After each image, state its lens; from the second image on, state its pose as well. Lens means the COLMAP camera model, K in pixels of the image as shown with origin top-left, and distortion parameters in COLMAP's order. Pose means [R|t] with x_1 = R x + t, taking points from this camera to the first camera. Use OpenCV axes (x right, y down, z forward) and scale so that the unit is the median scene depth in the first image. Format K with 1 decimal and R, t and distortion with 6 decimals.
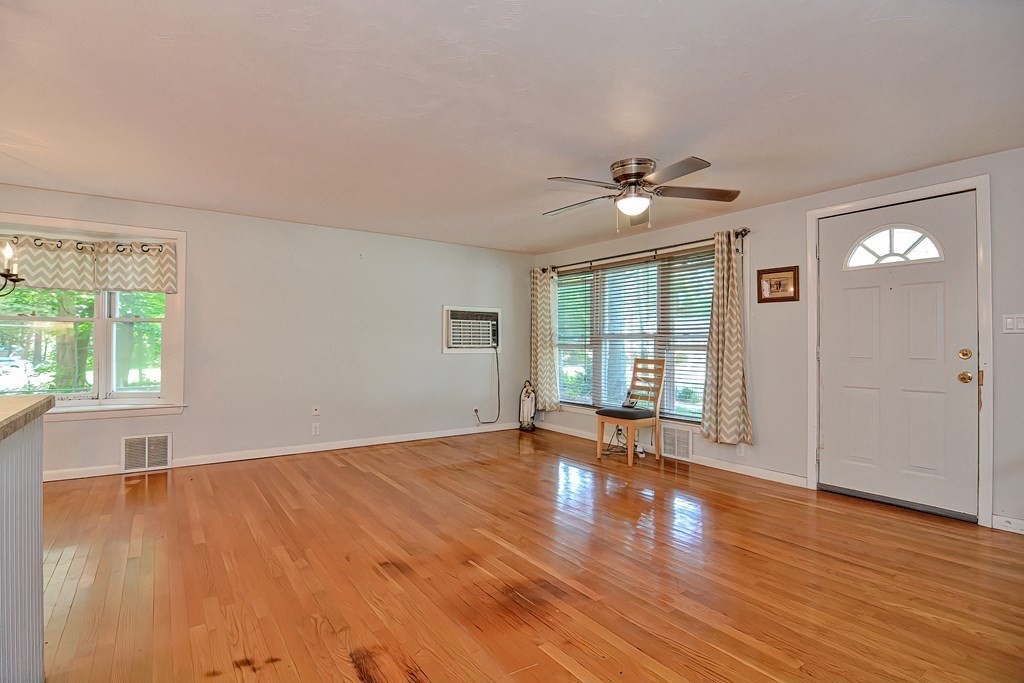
lens RADIAL K [[494.8, 0, 505.4], [0, 494.8, 339.7], [0, 0, 1]] dist [-0.006860, -0.010051]
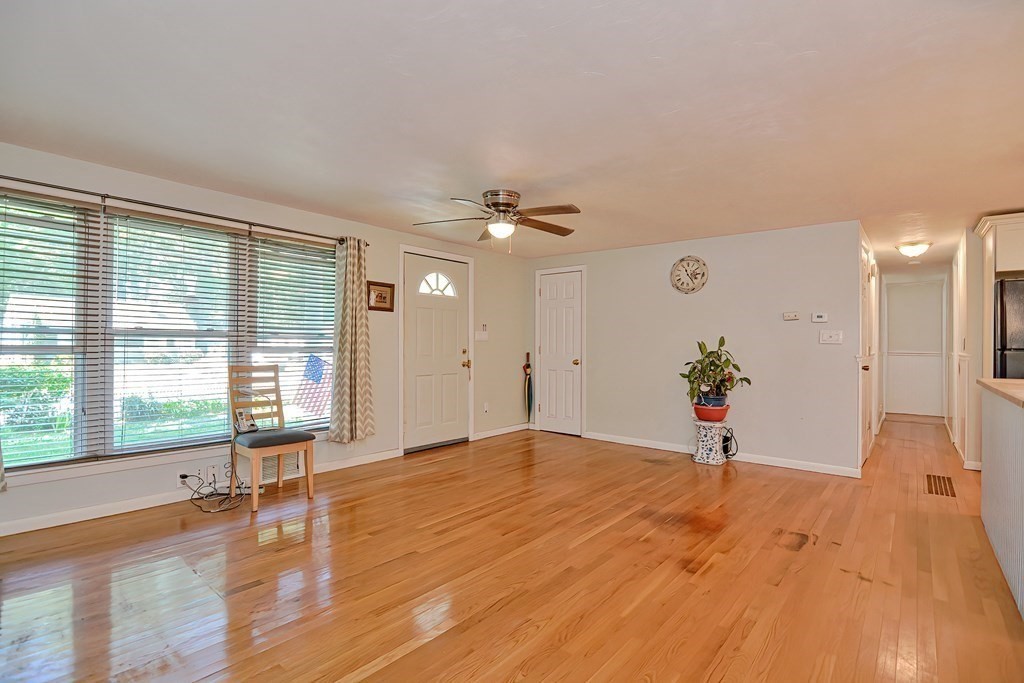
lens RADIAL K [[494.8, 0, 514.5], [0, 494.8, 341.8], [0, 0, 1]] dist [-0.006860, -0.010051]
pose [[-0.270092, 0.000636, 0.962834, -0.676899], [-0.017264, 0.999836, -0.005503, -0.000322], [-0.962680, -0.018109, -0.270036, 0.987806]]
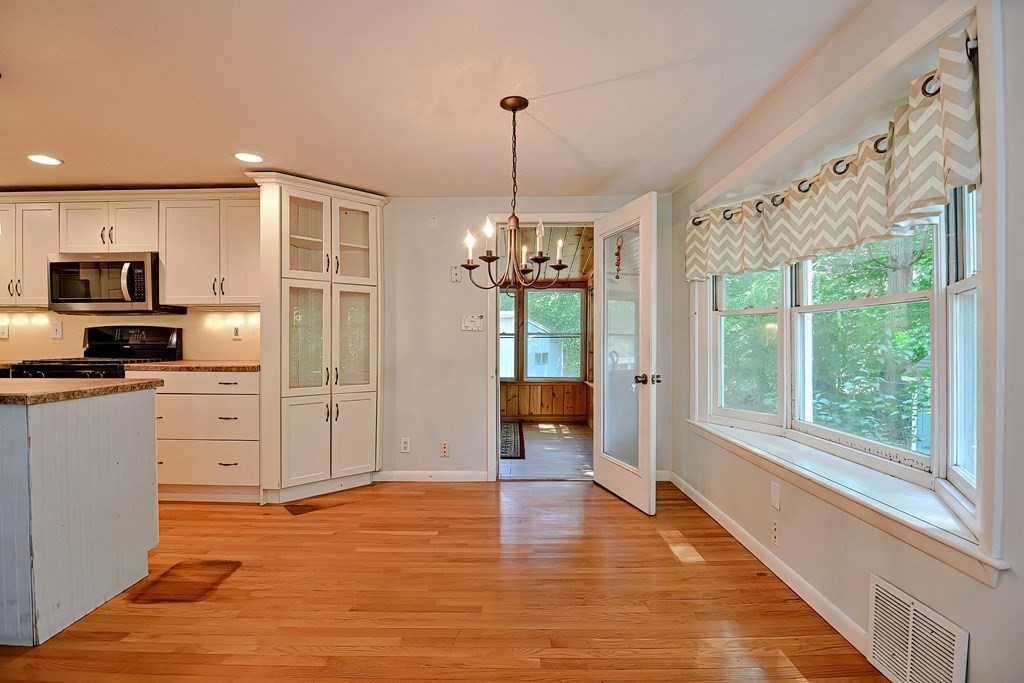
lens RADIAL K [[494.8, 0, 513.2], [0, 494.8, 344.3], [0, 0, 1]] dist [-0.006860, -0.010051]
pose [[-0.583595, -0.000240, -0.812045, -0.271296], [0.003686, 0.999989, -0.002945, 0.003759], [0.812037, -0.004712, -0.583587, 0.998374]]
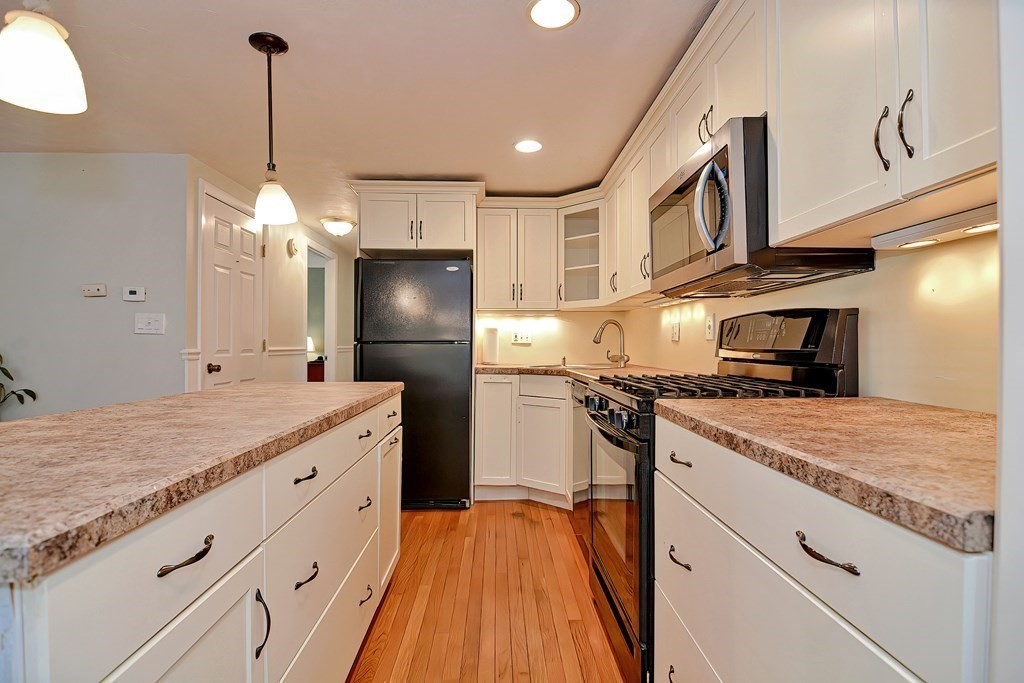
lens RADIAL K [[494.8, 0, 513.6], [0, 494.8, 337.9], [0, 0, 1]] dist [-0.006860, -0.010051]
pose [[-0.837779, -0.001094, 0.546008, -0.659233], [-0.014705, 0.999681, -0.020559, -0.001554], [-0.545811, -0.025252, -0.837528, 0.336531]]
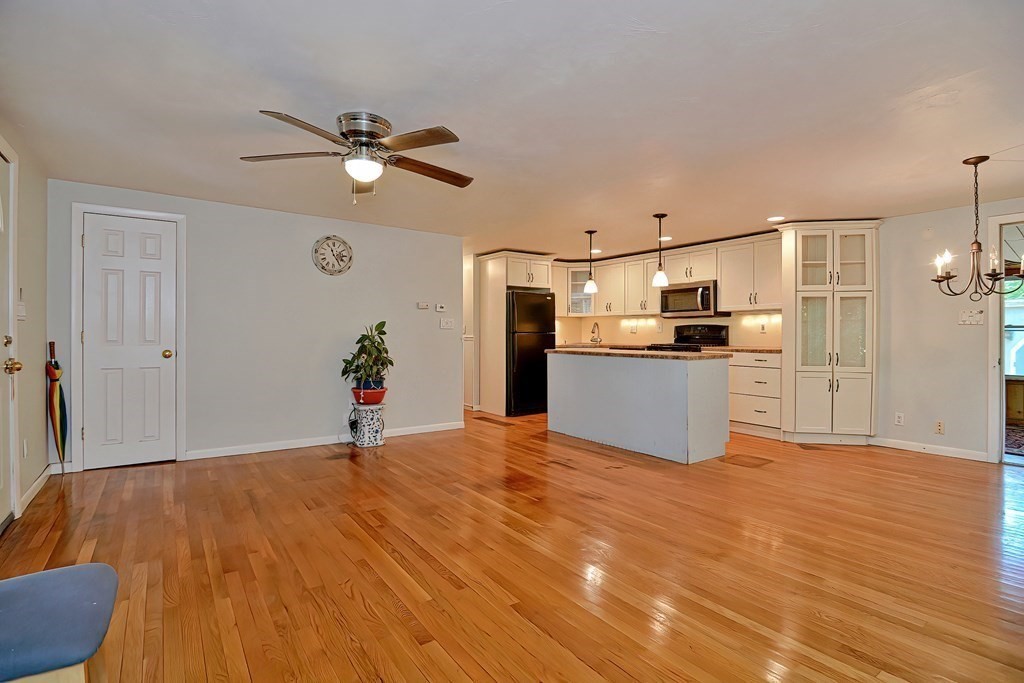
lens RADIAL K [[494.8, 0, 512.5], [0, 494.8, 334.3], [0, 0, 1]] dist [-0.006860, -0.010051]
pose [[-0.999917, -0.007394, -0.010567, 0.006831], [-0.007292, 0.999926, -0.009691, 0.013419], [0.010638, -0.009613, -0.999897, 1.428006]]
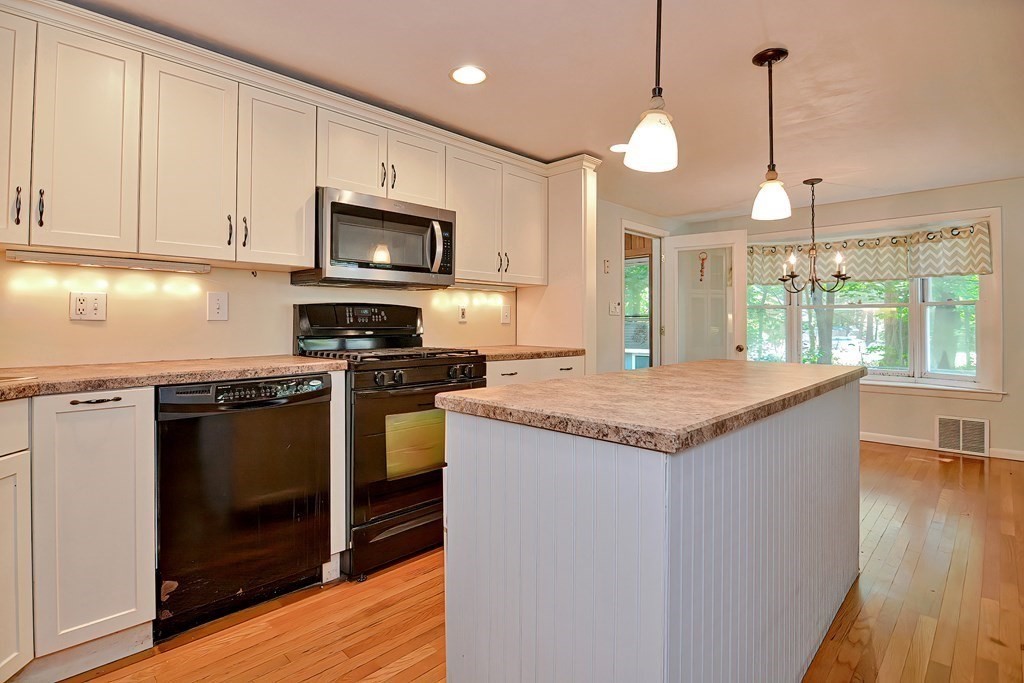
lens RADIAL K [[494.8, 0, 513.5], [0, 494.8, 316.3], [0, 0, 1]] dist [-0.006860, -0.010051]
pose [[0.178739, -0.020387, -0.983685, 0.089862], [0.011360, 0.999761, -0.018656, -0.004479], [0.983831, -0.007841, 0.178928, -0.075955]]
